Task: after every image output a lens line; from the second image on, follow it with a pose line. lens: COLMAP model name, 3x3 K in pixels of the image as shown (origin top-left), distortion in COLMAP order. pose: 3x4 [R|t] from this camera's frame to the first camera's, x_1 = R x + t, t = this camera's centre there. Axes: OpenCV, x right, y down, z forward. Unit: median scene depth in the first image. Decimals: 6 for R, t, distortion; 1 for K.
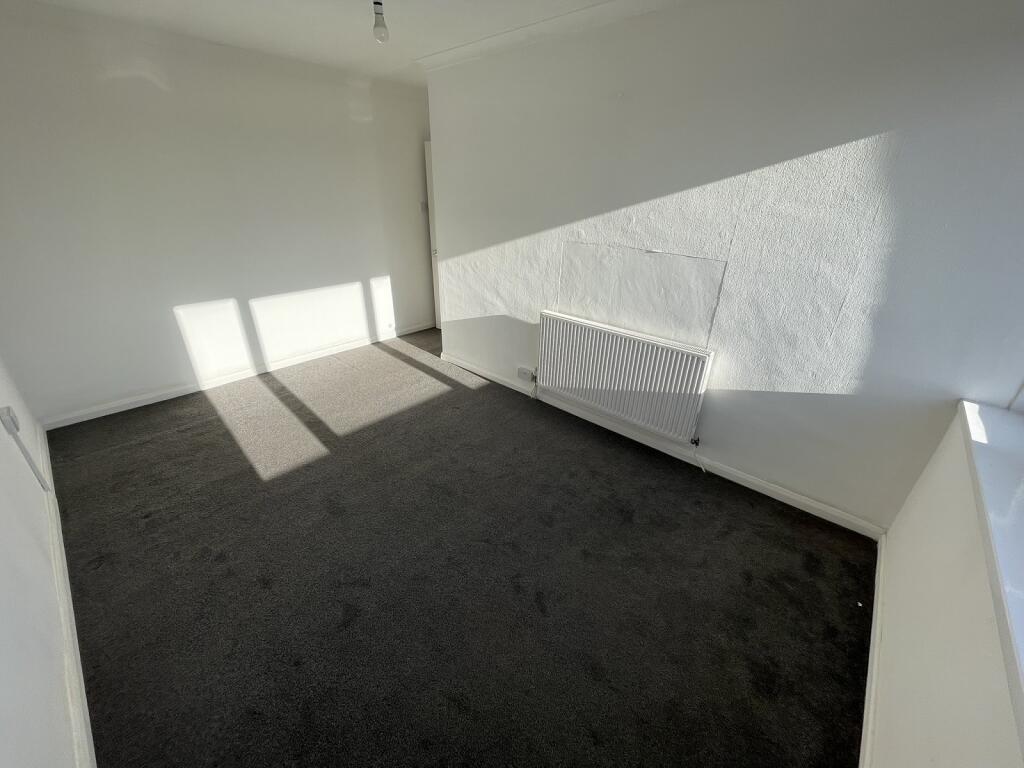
lens RADIAL K [[410.9, 0, 512.0], [0, 410.9, 384.0], [0, 0, 1]] dist [-0.002070, -0.000393]
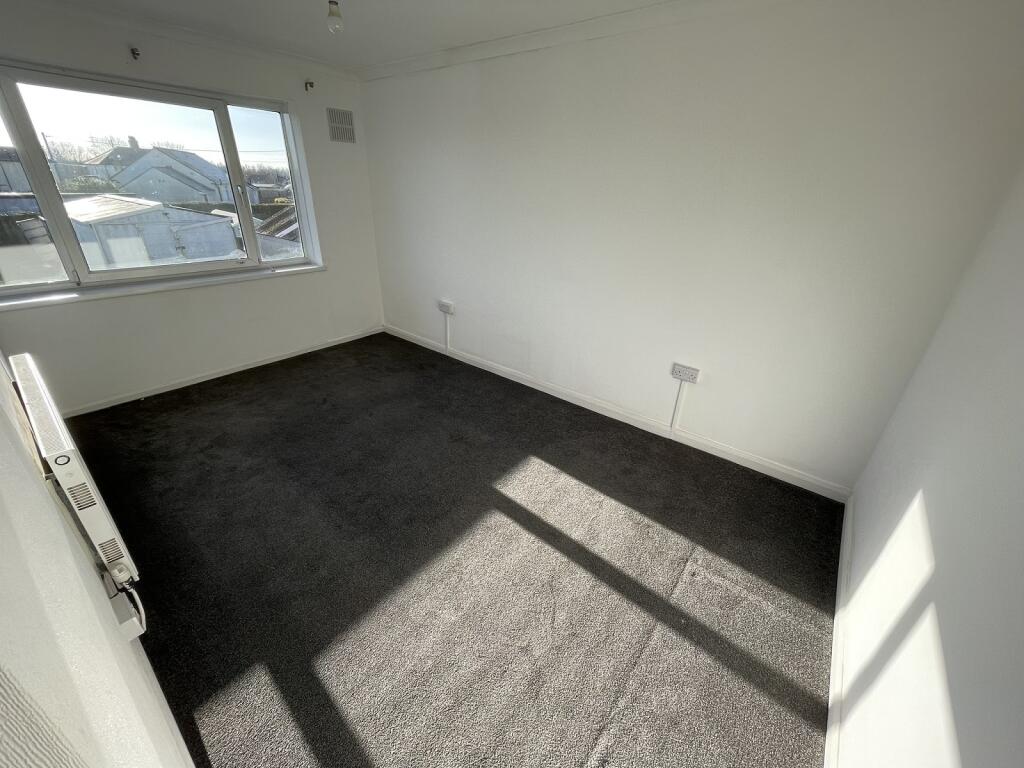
lens RADIAL K [[410.9, 0, 512.0], [0, 410.9, 384.0], [0, 0, 1]] dist [-0.002070, -0.000393]
pose [[-0.996613, -0.030016, -0.076565, -0.356225], [-0.078468, 0.625751, 0.776066, -0.587903], [0.024617, 0.779445, -0.625987, 1.214641]]
